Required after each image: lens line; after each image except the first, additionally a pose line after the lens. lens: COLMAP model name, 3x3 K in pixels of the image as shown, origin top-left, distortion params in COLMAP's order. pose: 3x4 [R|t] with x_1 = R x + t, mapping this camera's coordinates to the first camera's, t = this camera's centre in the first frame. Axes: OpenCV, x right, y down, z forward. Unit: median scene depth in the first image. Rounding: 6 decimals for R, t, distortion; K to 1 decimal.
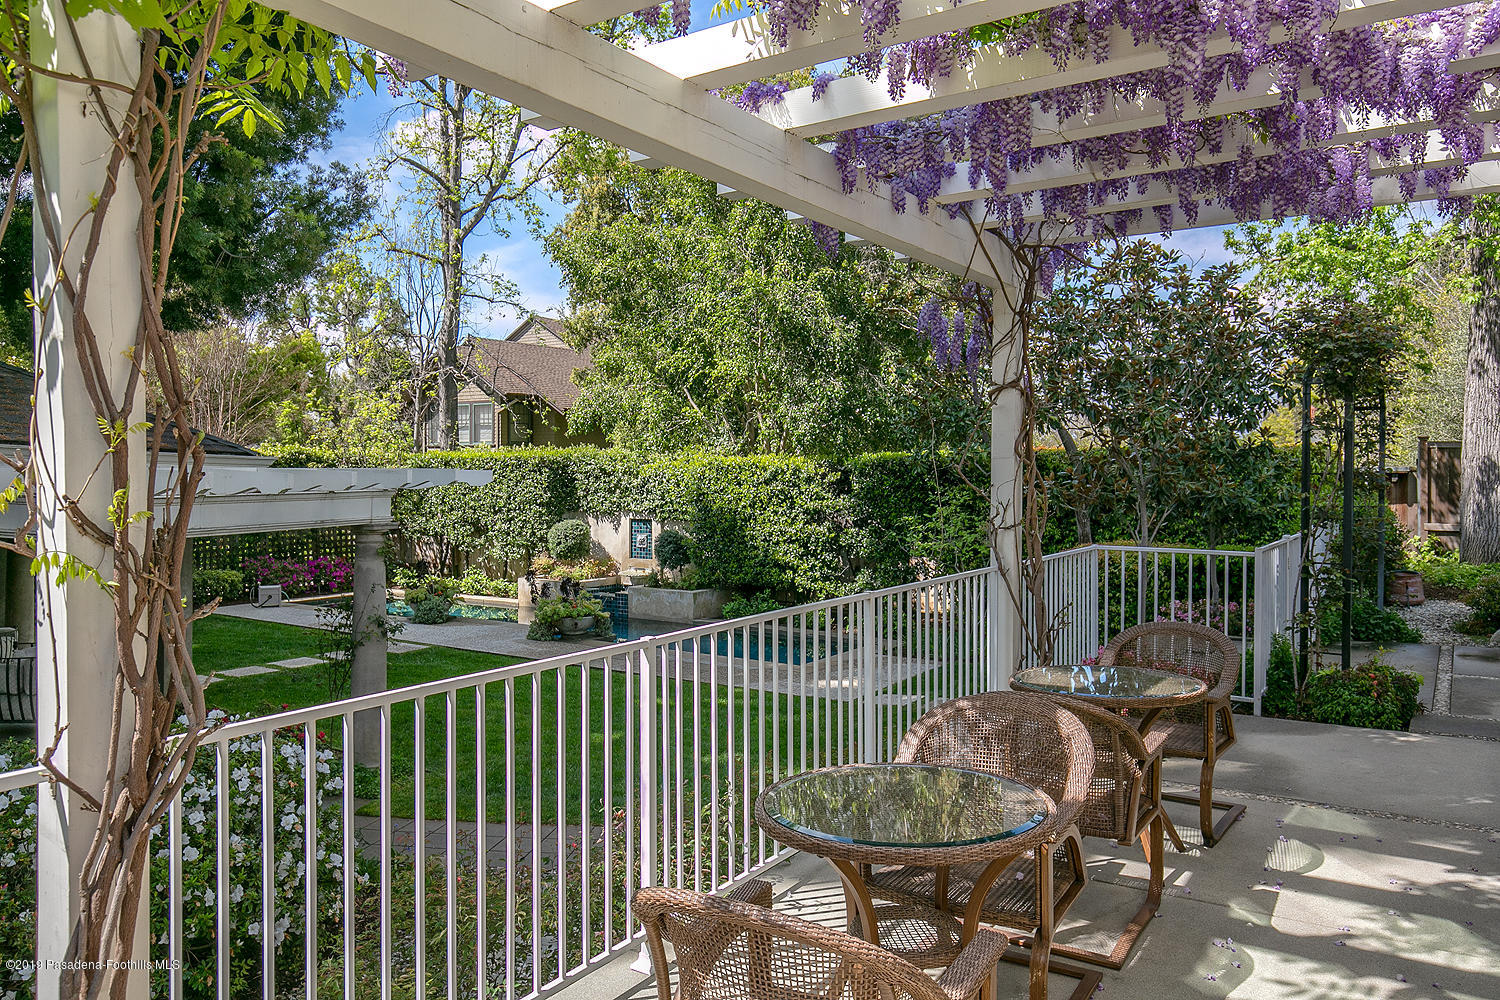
lens RADIAL K [[1045.3, 0, 711.4], [0, 1045.3, 459.9], [0, 0, 1]] dist [-0.000111, -0.003647]
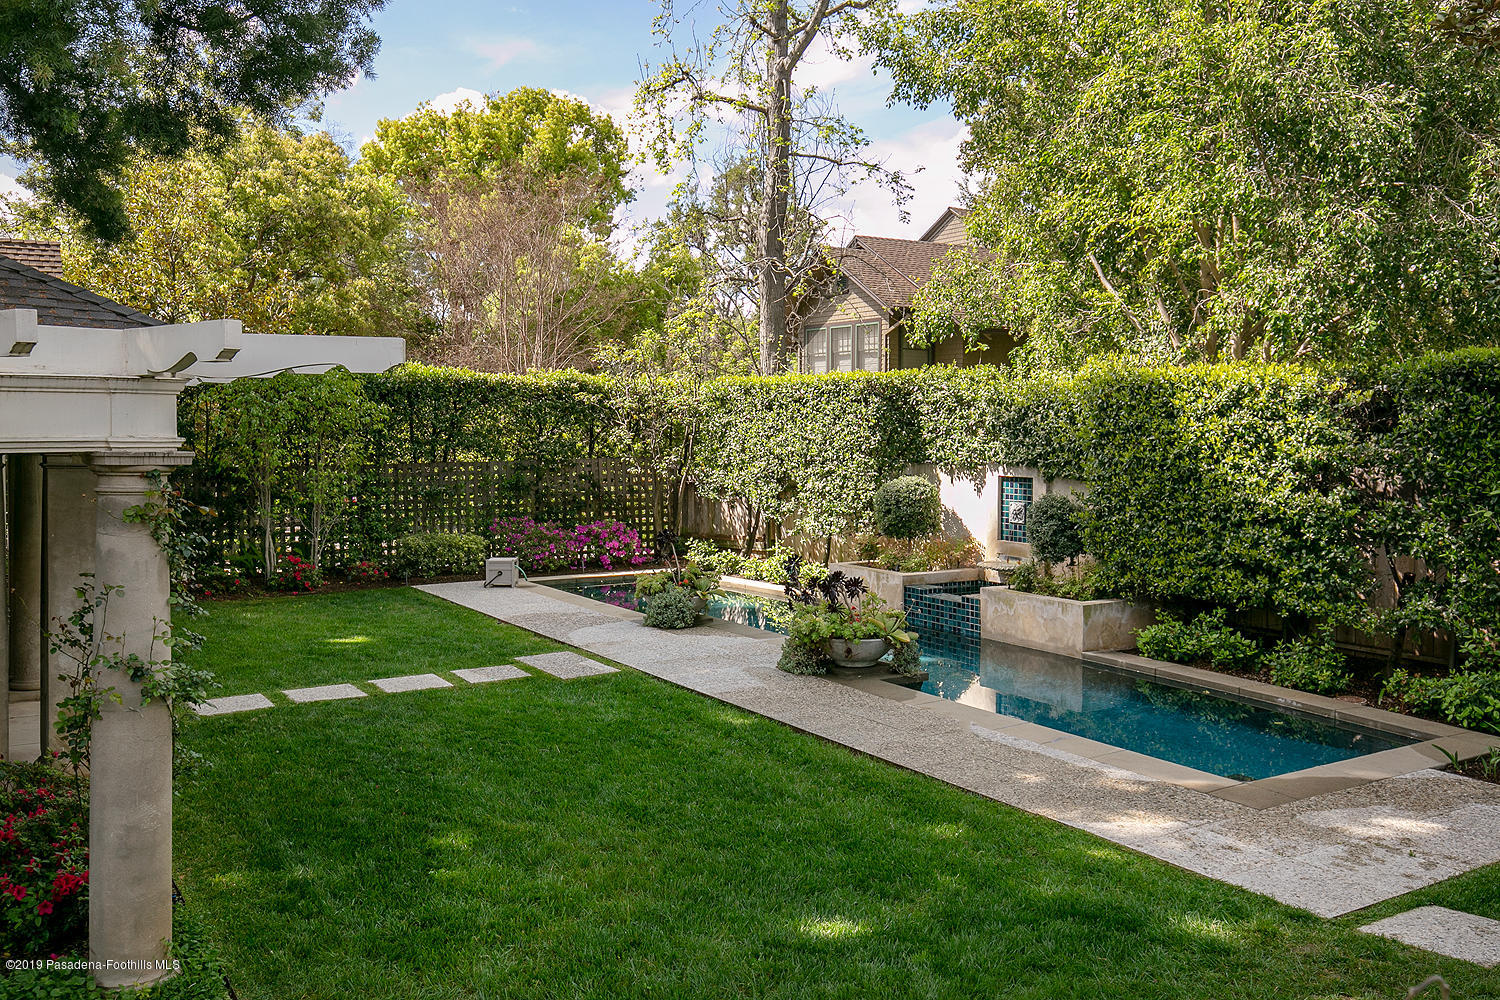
lens RADIAL K [[1214.9, 0, 749.4], [0, 1214.9, 465.8], [0, 0, 1]] dist [0.045405, -0.066544]
pose [[0.925460, 0.016999, -0.378463, 0.062383], [-0.001266, 0.999126, 0.041781, 0.021933], [0.378843, -0.038188, 0.924673, 0.302244]]
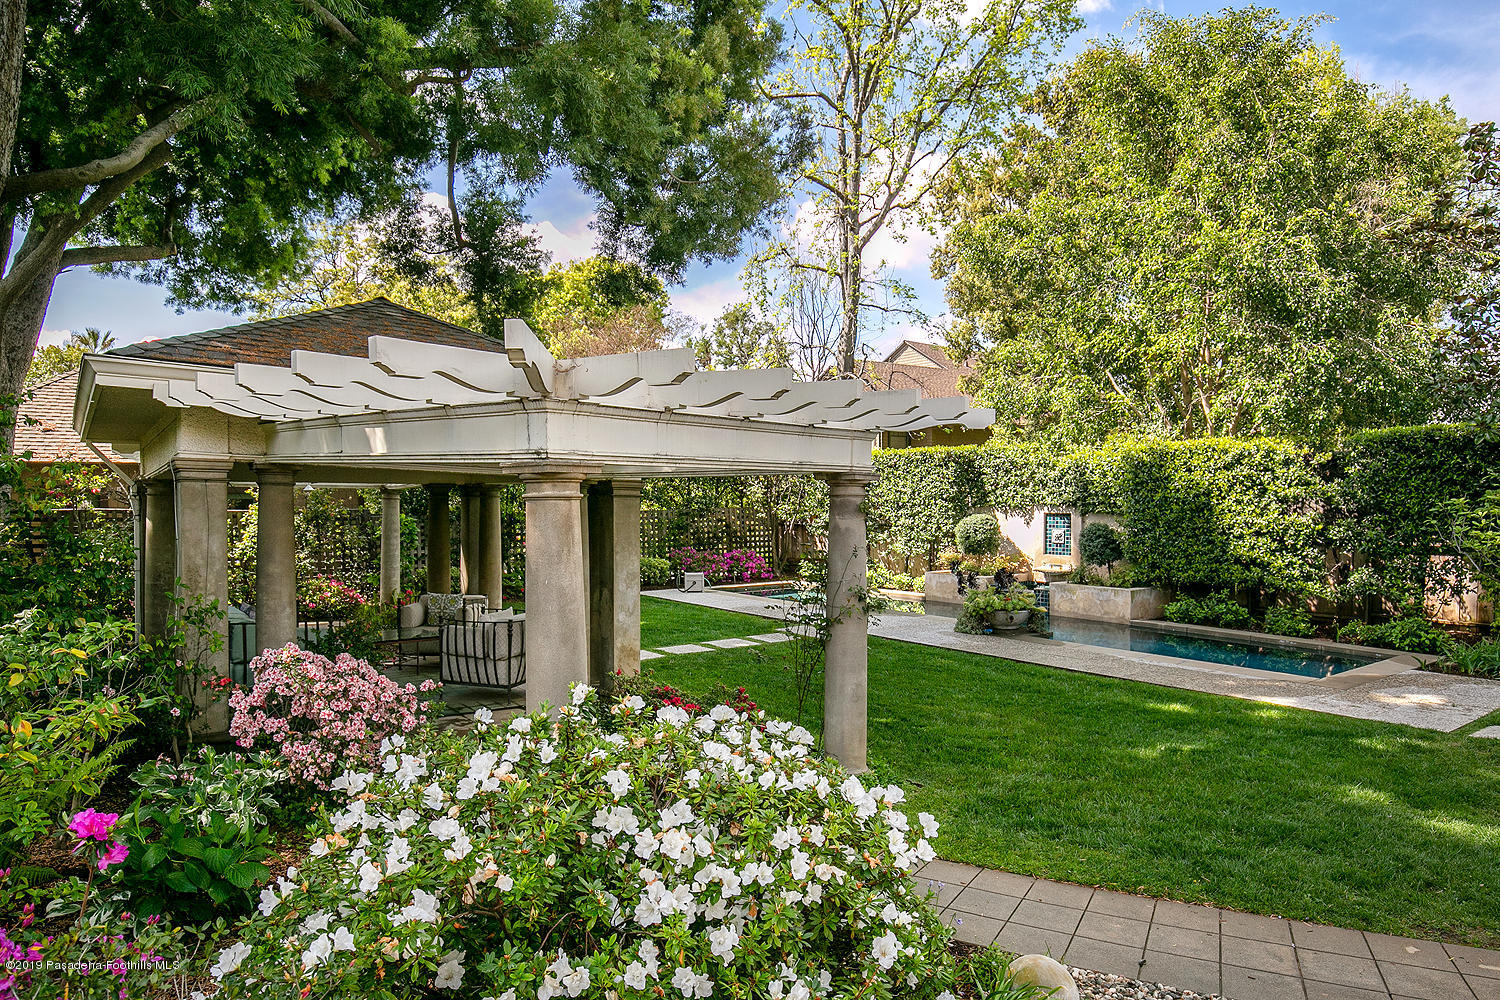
lens RADIAL K [[876.6, 0, 741.1], [0, 876.6, 515.2], [0, 0, 1]] dist [-0.006417, -0.003091]
pose [[0.948256, 0.006475, -0.317440, -0.093788], [0.003252, 0.999541, 0.030105, 0.035913], [0.317489, -0.029580, 0.947800, 0.164352]]
